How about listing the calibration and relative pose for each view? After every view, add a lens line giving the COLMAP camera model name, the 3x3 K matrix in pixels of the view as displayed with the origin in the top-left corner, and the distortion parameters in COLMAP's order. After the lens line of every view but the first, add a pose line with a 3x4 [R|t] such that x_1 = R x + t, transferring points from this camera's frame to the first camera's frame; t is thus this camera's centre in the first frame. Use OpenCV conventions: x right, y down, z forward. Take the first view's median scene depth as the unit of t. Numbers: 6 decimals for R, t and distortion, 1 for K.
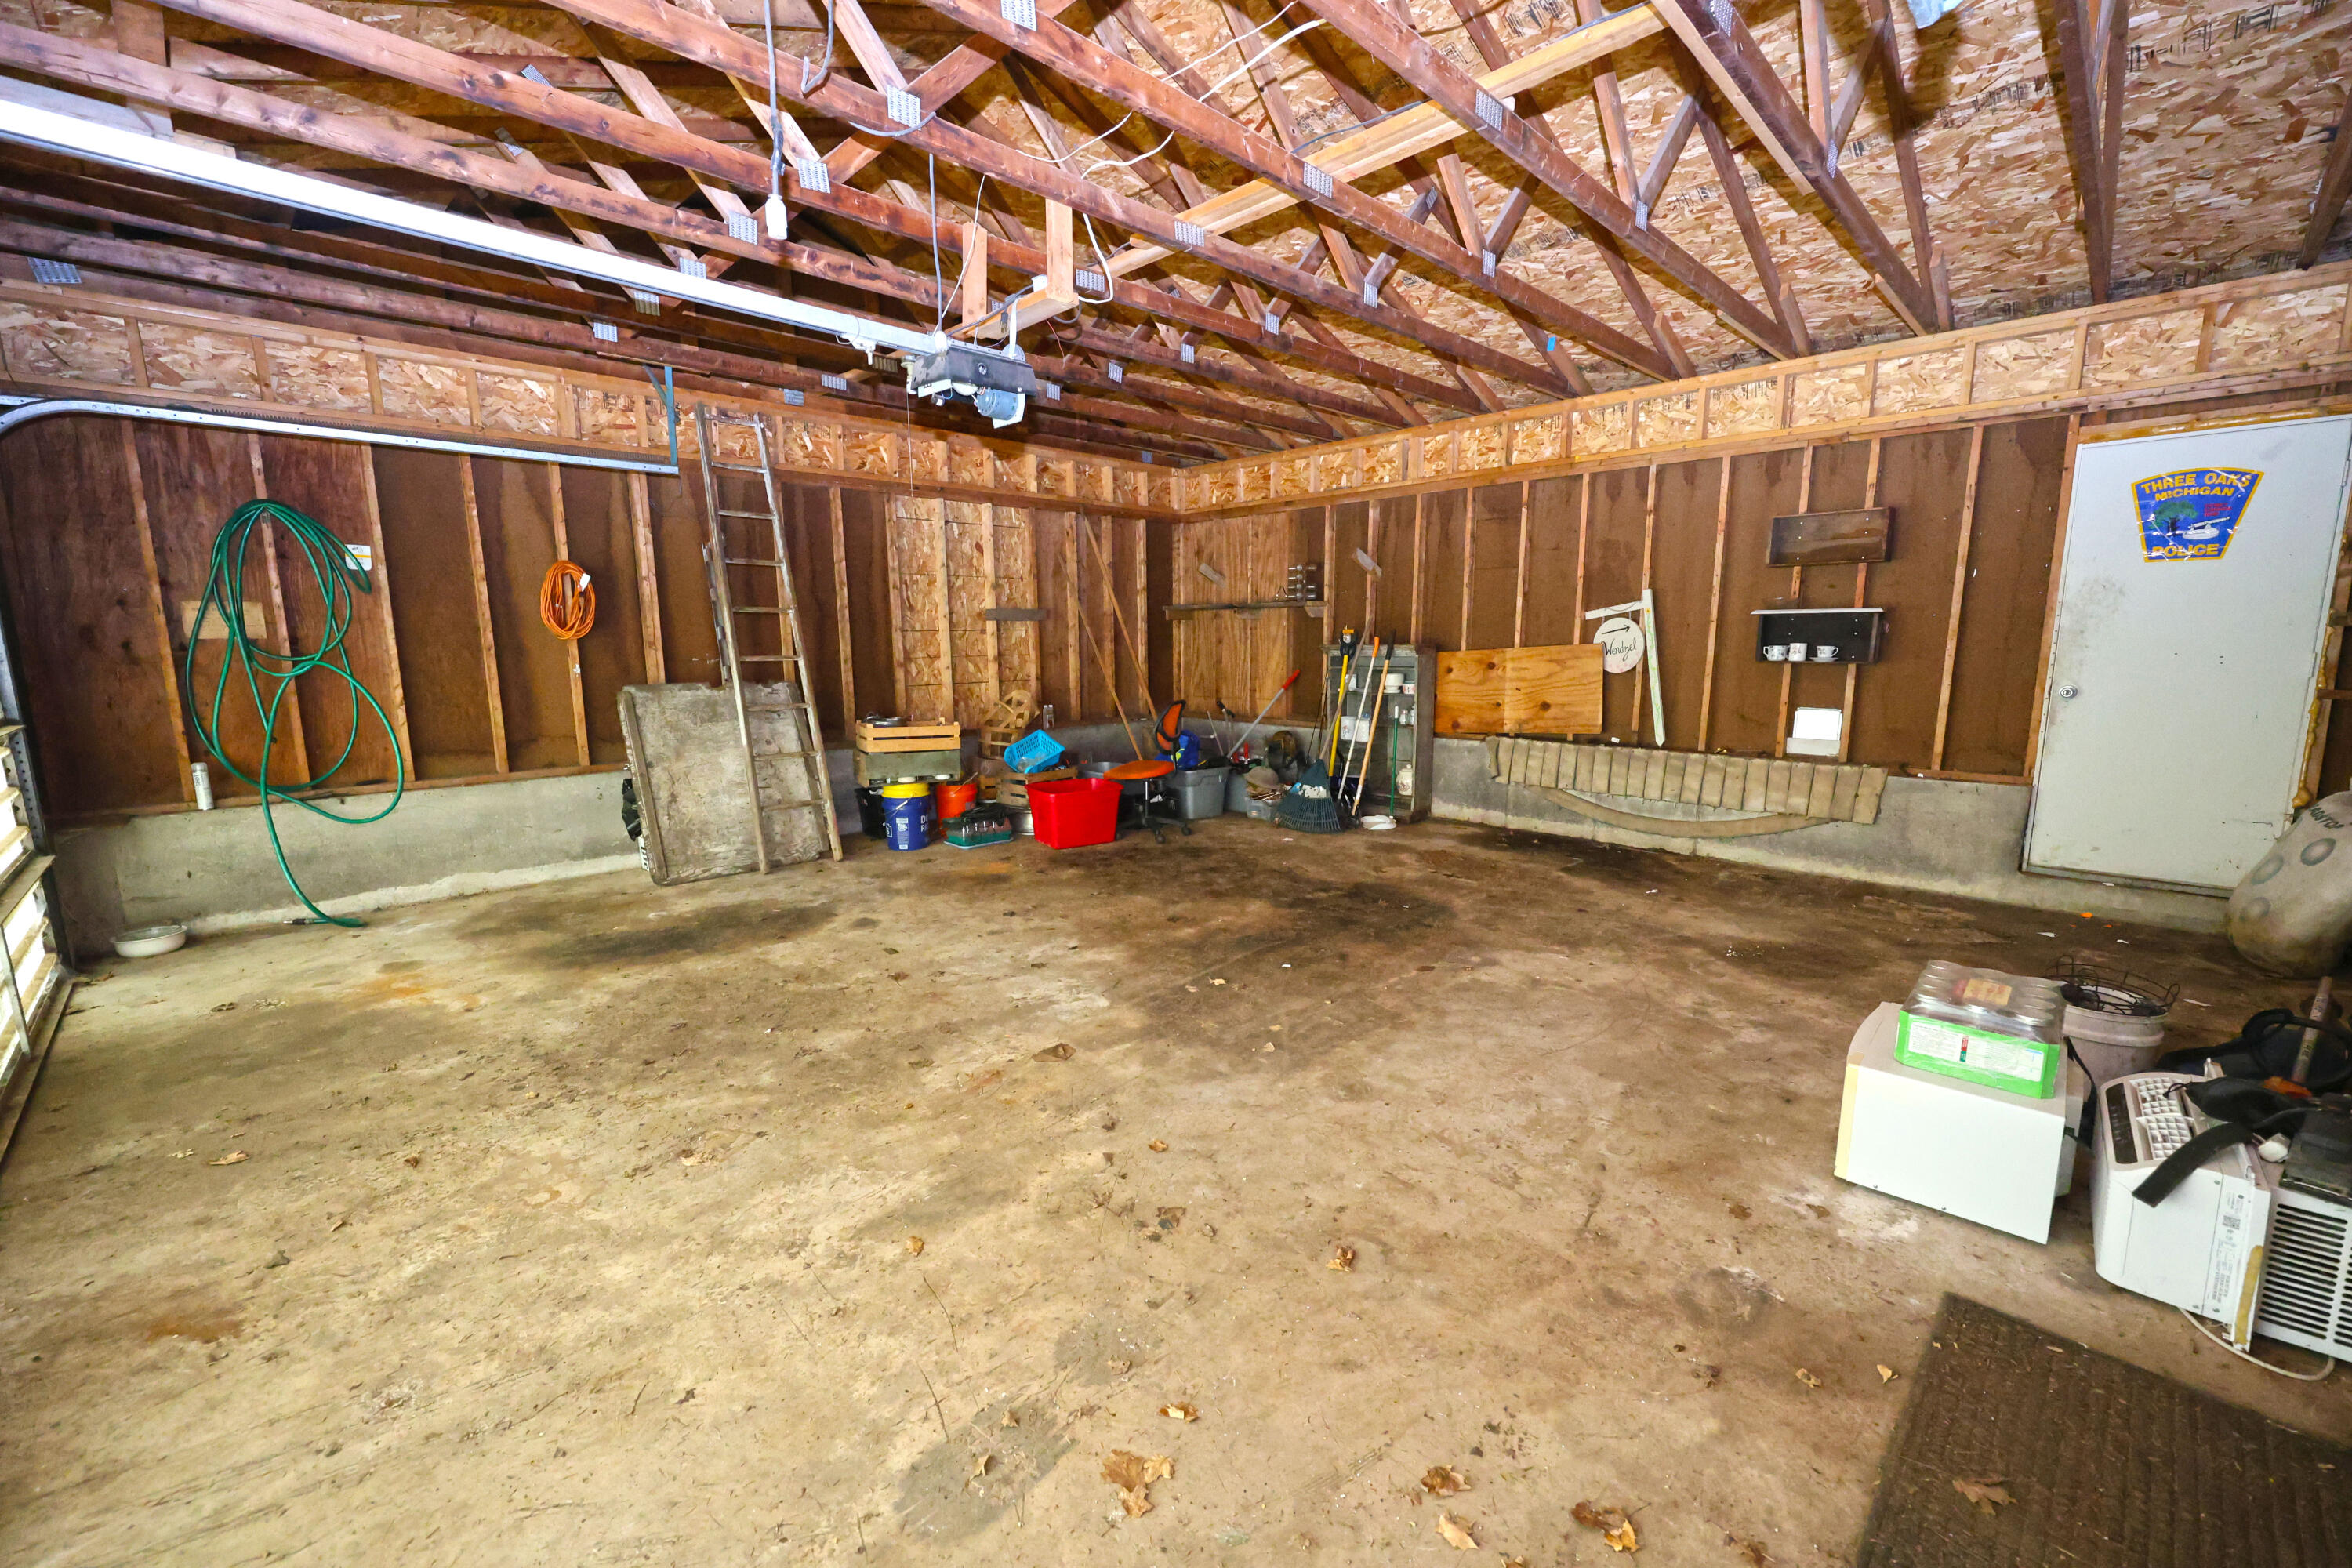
lens RADIAL K [[943.1, 0, 1167.8], [0, 943.1, 782.5], [0, 0, 1]] dist [0.000314, 0.000001]
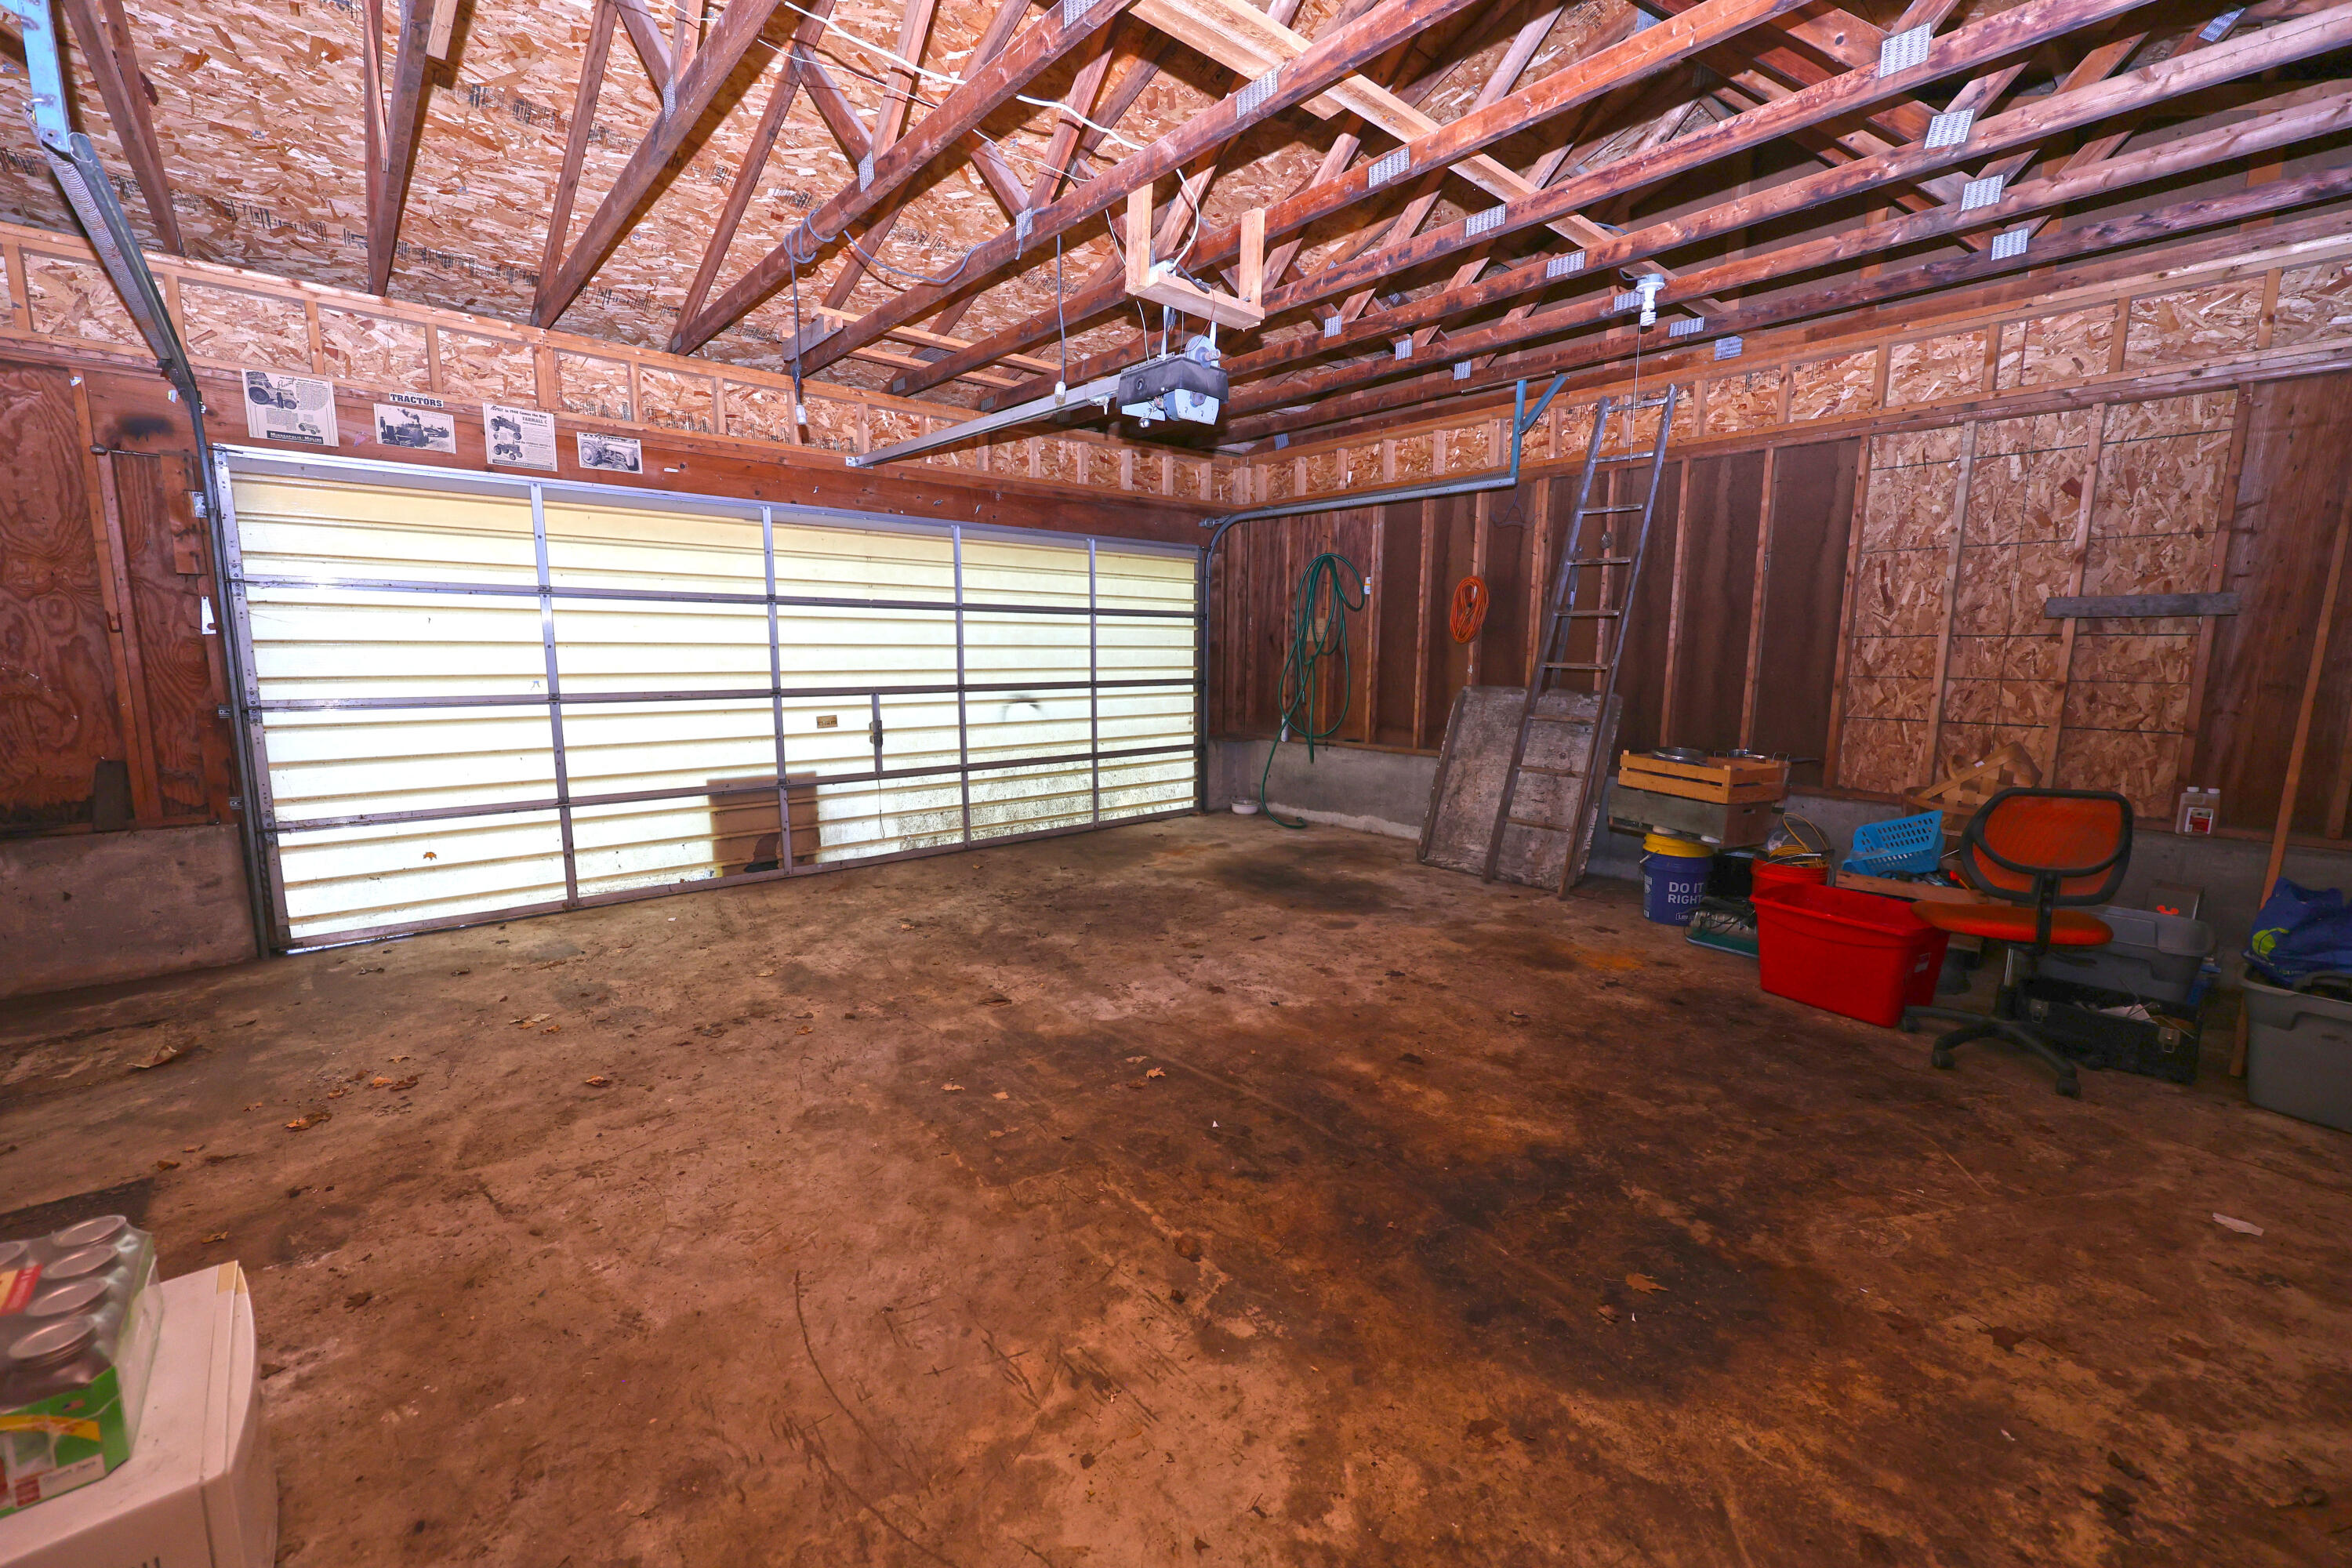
lens RADIAL K [[943.1, 0, 1166.7], [0, 943.1, 786.2], [0, 0, 1]] dist [0.000314, 0.000001]
pose [[-0.058049, 0.152592, -0.986583, 0.823809], [-0.162074, 0.973698, 0.160135, -0.157321], [0.985070, 0.169195, -0.031791, 1.028806]]
